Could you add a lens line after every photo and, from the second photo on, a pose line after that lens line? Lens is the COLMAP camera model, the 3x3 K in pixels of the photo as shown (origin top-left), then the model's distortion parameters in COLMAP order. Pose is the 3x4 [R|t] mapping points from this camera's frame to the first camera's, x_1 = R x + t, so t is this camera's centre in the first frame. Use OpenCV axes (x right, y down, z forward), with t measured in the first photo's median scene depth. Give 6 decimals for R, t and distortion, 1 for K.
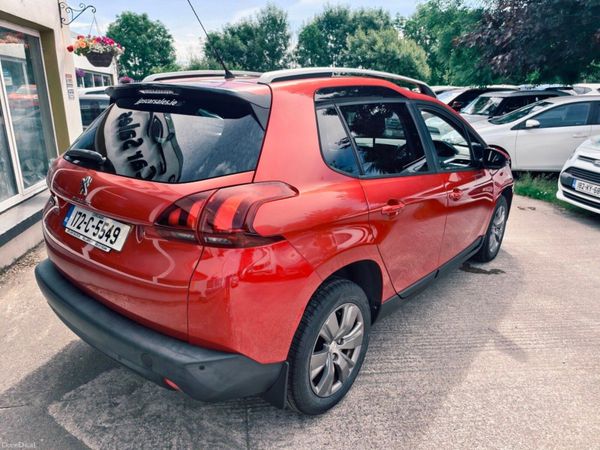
lens RADIAL K [[422.0, 0, 300.3], [0, 422.0, 227.6], [0, 0, 1]] dist [0.004282, -0.004507]
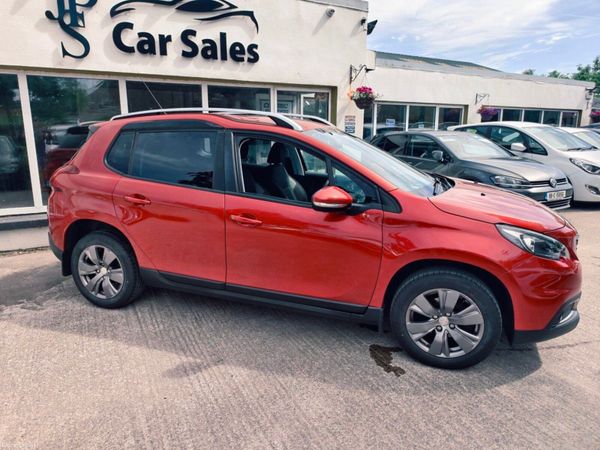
lens RADIAL K [[421.4, 0, 297.5], [0, 421.4, 221.0], [0, 0, 1]] dist [0.000750, -0.003314]
pose [[0.353924, 0.190430, -0.915682, 1.557331], [-0.286040, 0.954180, 0.087877, -0.228404], [0.890460, 0.230820, 0.392178, 0.830779]]
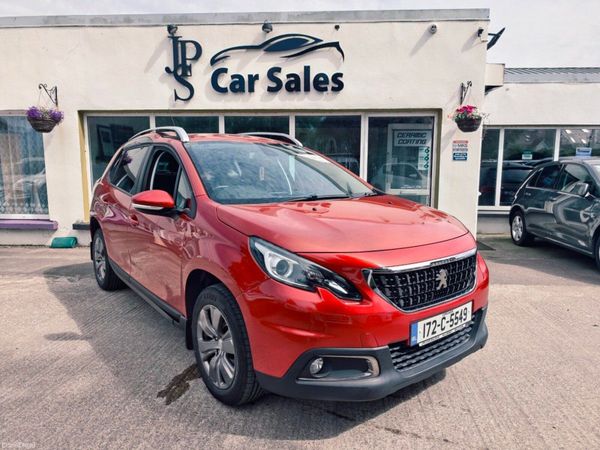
lens RADIAL K [[422.0, 0, 300.3], [0, 422.0, 227.6], [0, 0, 1]] dist [0.004282, -0.004507]
pose [[-0.225195, 0.120958, -0.966776, 1.599907], [-0.304267, 0.933907, 0.187720, -0.475514], [0.925585, 0.336432, -0.173508, 1.886813]]
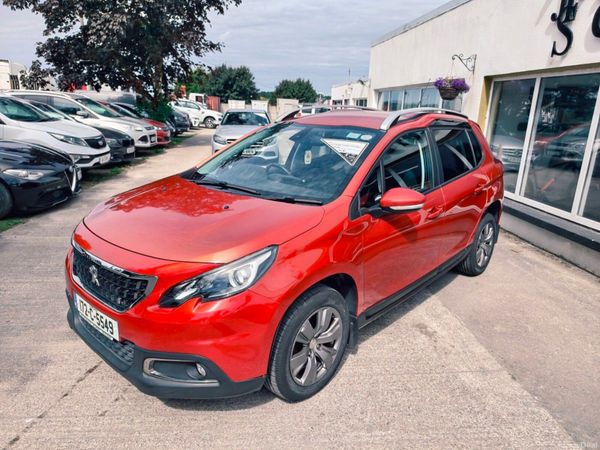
lens RADIAL K [[422.0, 0, 300.3], [0, 422.0, 227.6], [0, 0, 1]] dist [0.004282, -0.004507]
pose [[-0.997593, -0.060499, 0.033876, 0.239564], [-0.031310, 0.828961, 0.558429, -0.909816], [-0.061866, 0.556025, -0.828860, 2.710755]]
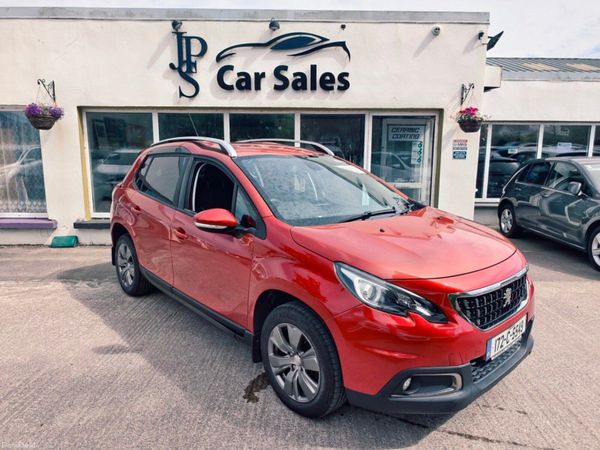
lens RADIAL K [[421.8, 0, 300.0], [0, 421.8, 225.0], [0, 0, 1]] dist [0.001255, -0.001037]
pose [[-0.152678, 0.156817, -0.975755, 1.679517], [-0.309382, 0.930119, 0.197892, -0.496833], [0.938601, 0.332095, -0.093492, 1.638249]]
